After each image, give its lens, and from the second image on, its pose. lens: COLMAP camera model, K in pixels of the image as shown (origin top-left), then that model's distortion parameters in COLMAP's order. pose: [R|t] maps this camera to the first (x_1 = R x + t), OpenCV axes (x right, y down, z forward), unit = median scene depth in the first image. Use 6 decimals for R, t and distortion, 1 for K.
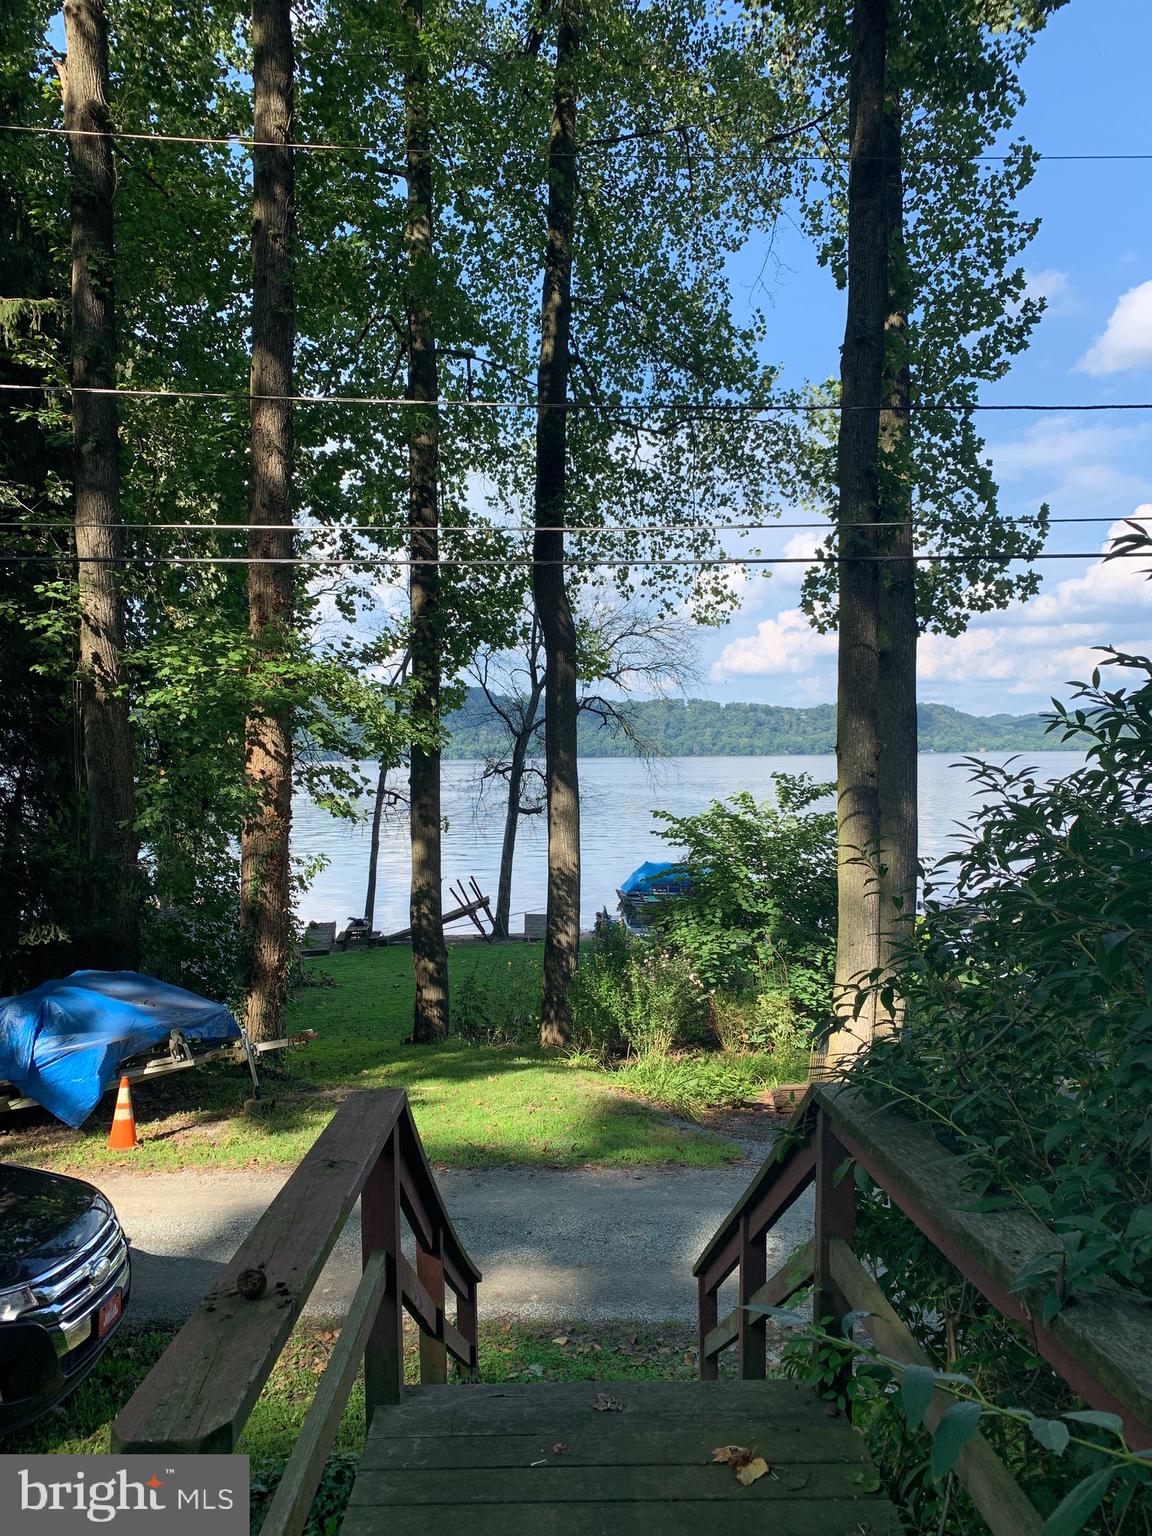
lens RADIAL K [[1155.3, 0, 576.0], [0, 1155.3, 768.0], [0, 0, 1]] dist [0.031959, -0.050692]
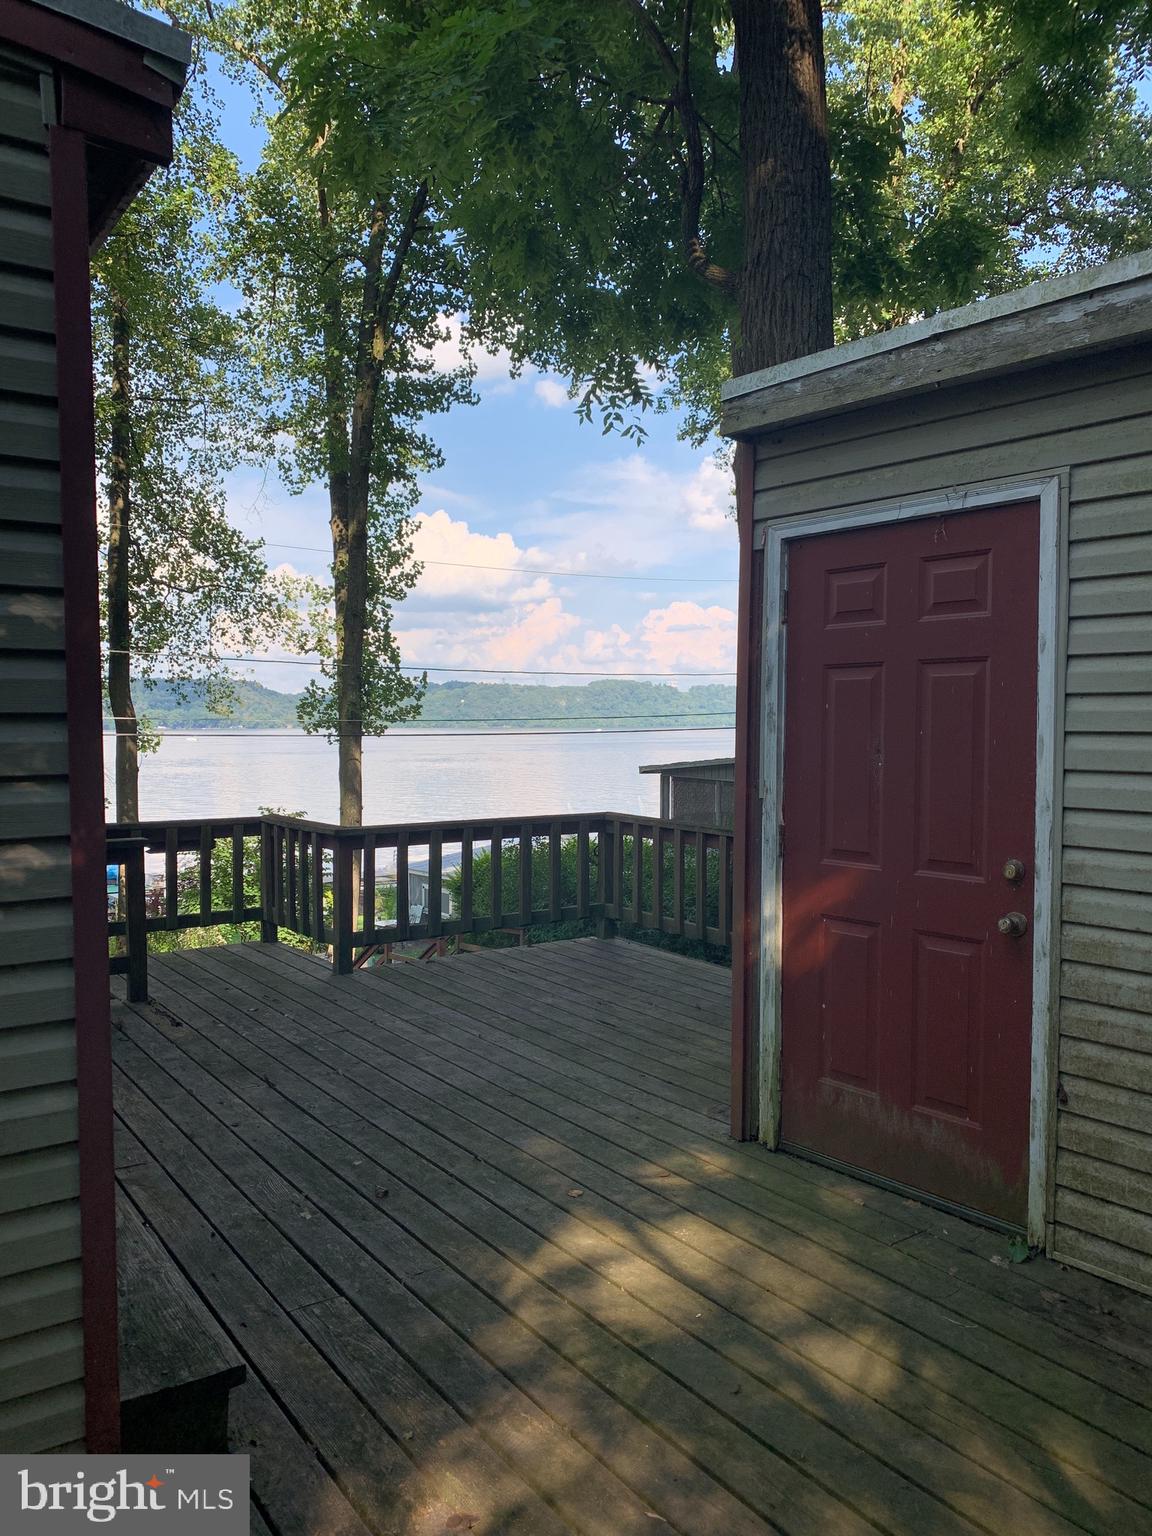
lens RADIAL K [[1168.1, 0, 564.1], [0, 1168.1, 762.9], [0, 0, 1]] dist [0.096835, -0.178542]
pose [[0.846731, -0.012726, 0.531869, -0.359713], [0.005027, 0.999861, 0.015920, -0.085652], [-0.531998, -0.010806, 0.846677, -0.637132]]
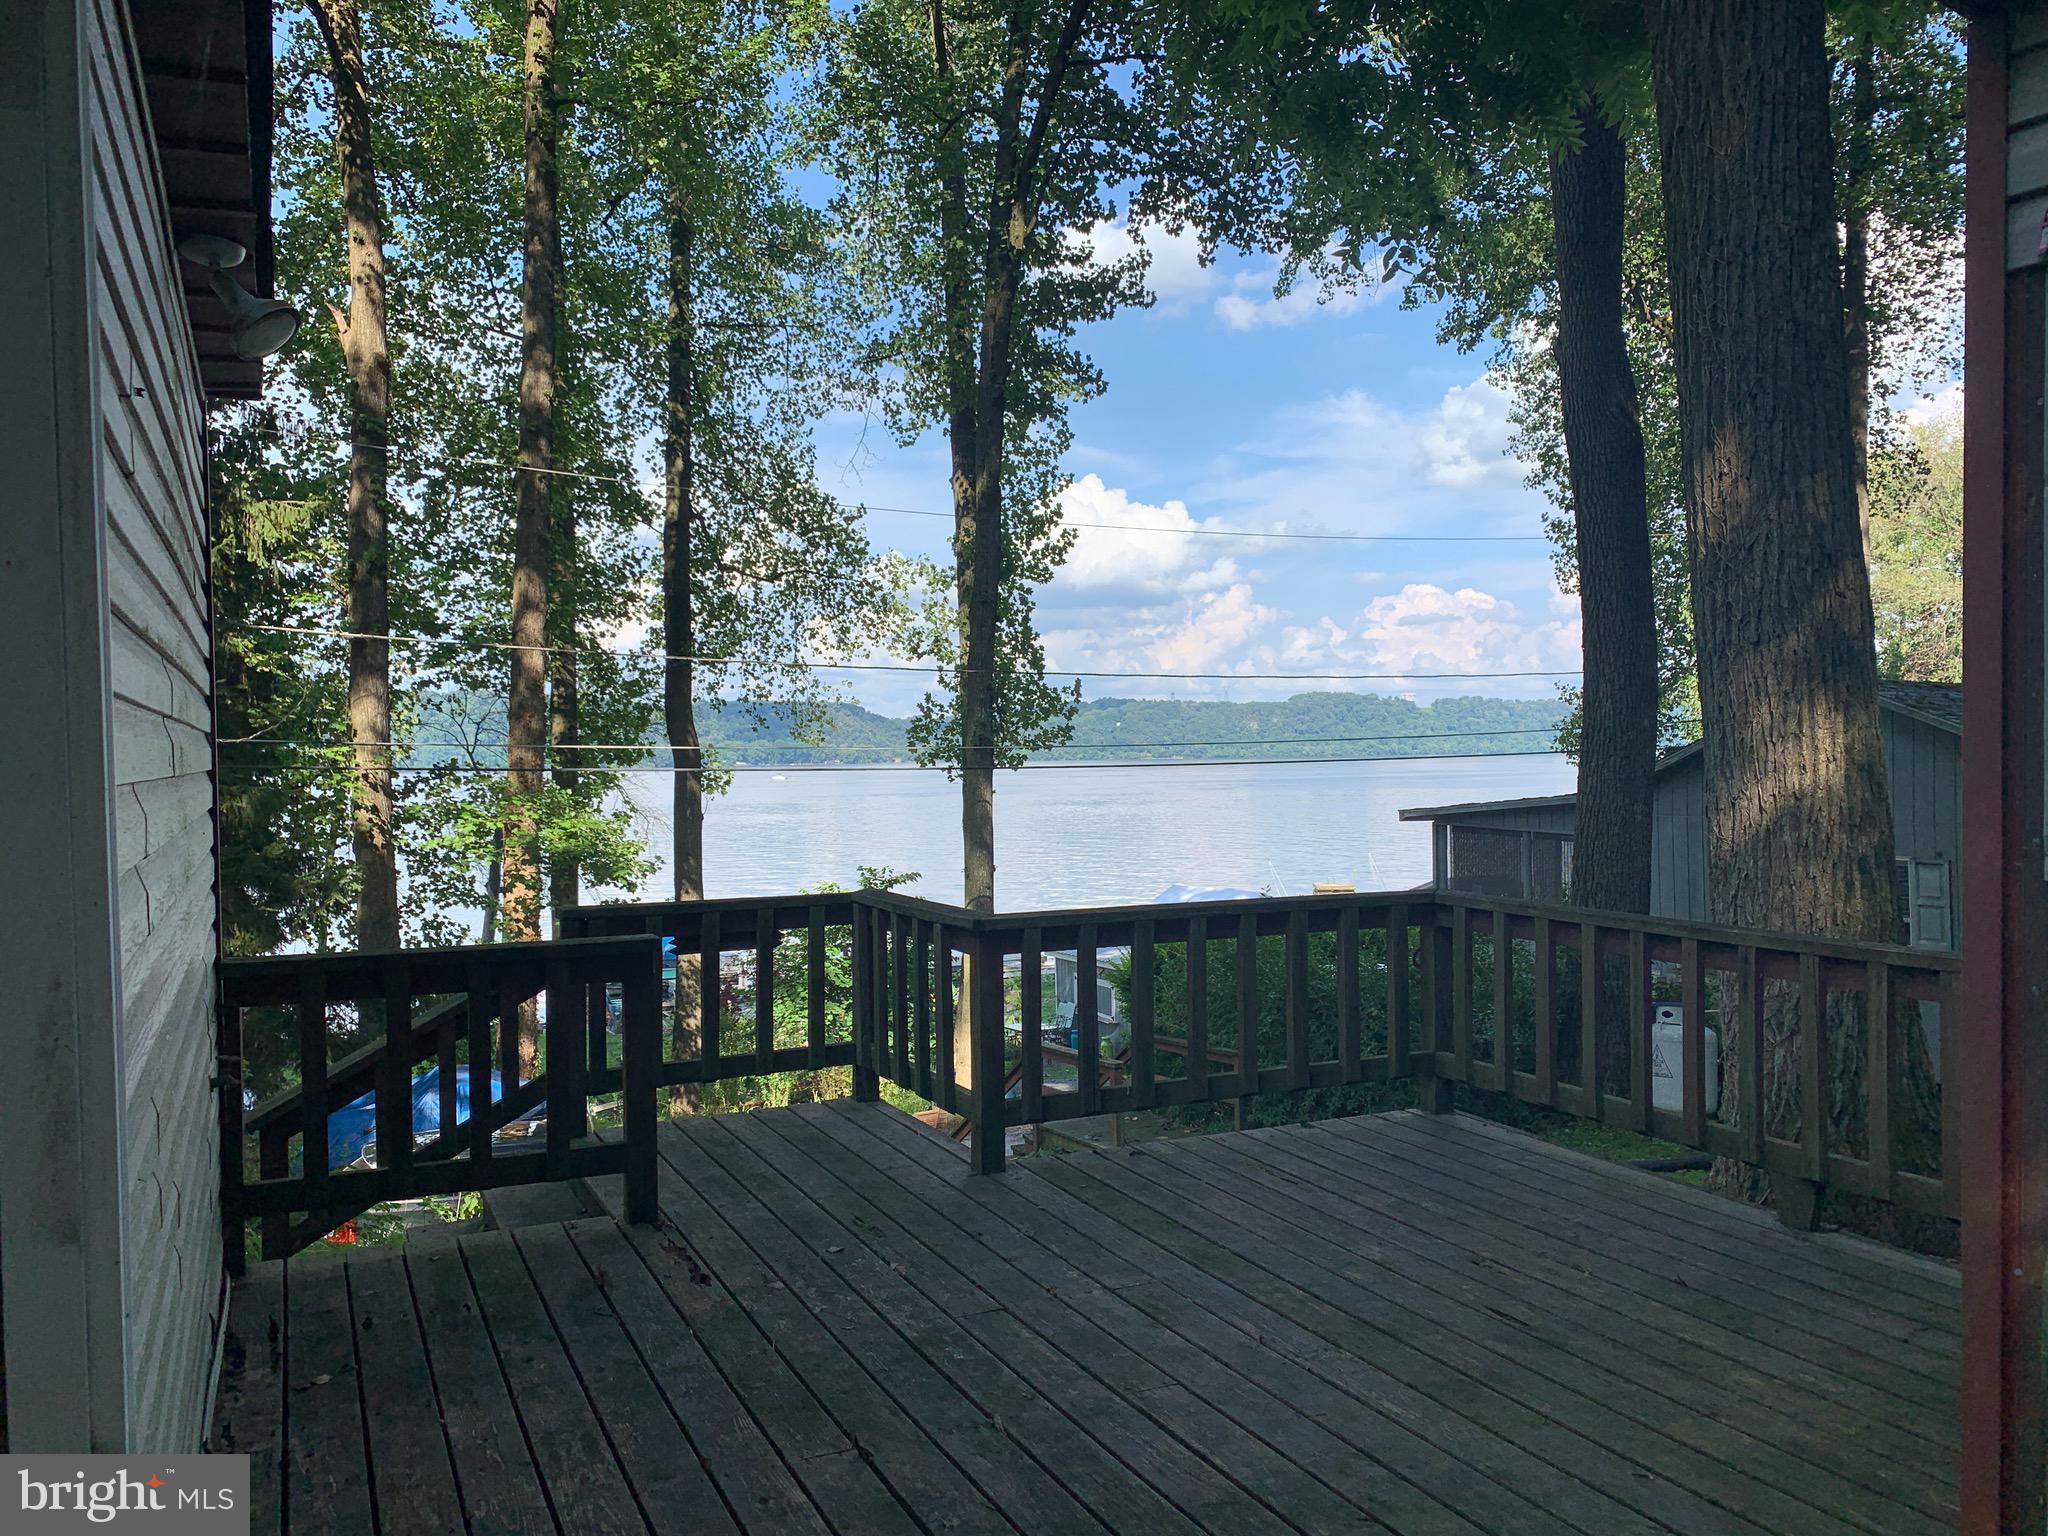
lens RADIAL K [[1557.5, 0, 1014.1], [0, 1557.5, 751.1], [0, 0, 1]] dist [0.096835, -0.178542]
pose [[0.918605, -0.003362, 0.395163, -0.333267], [0.012600, 0.999705, -0.020786, -0.084272], [-0.394976, 0.024073, 0.918376, -0.560190]]
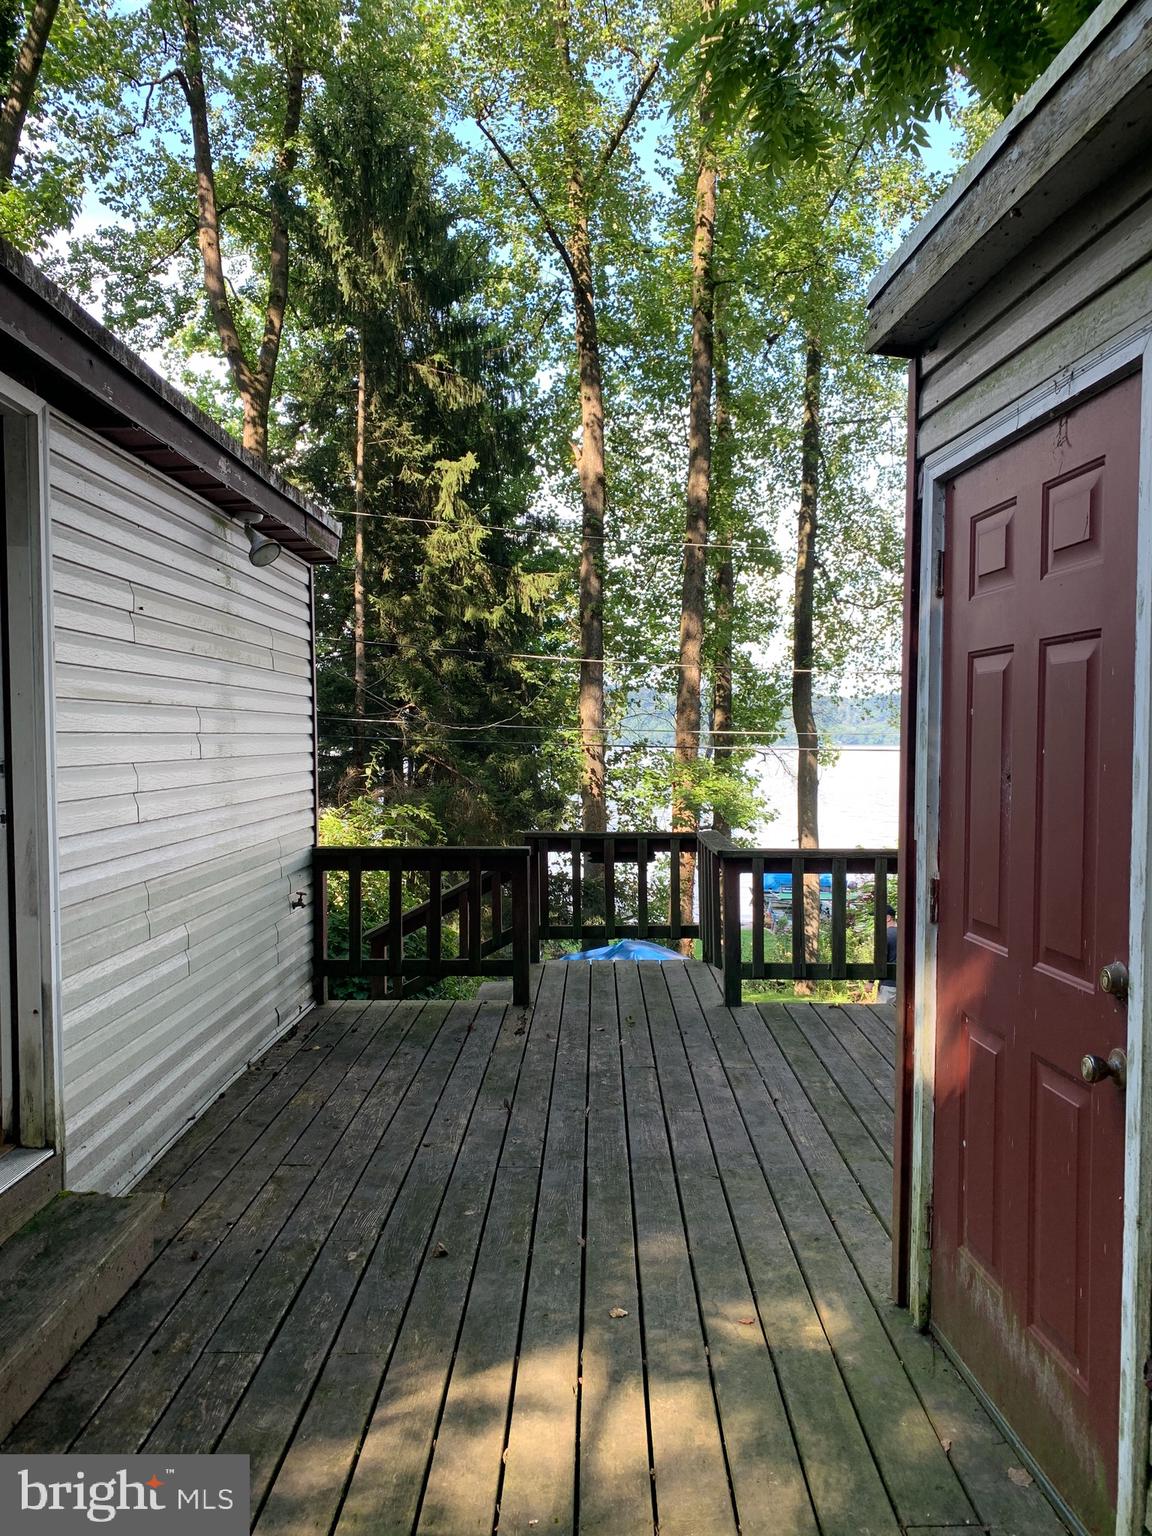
lens RADIAL K [[1163.0, 0, 576.0], [0, 1163.0, 768.0], [0, 0, 1]] dist [0.064021, -0.067832]
pose [[0.998932, 0.007145, -0.045654, -0.263756], [-0.006762, 0.999941, 0.008538, -0.086255], [0.045712, -0.008220, 0.998921, -0.632400]]
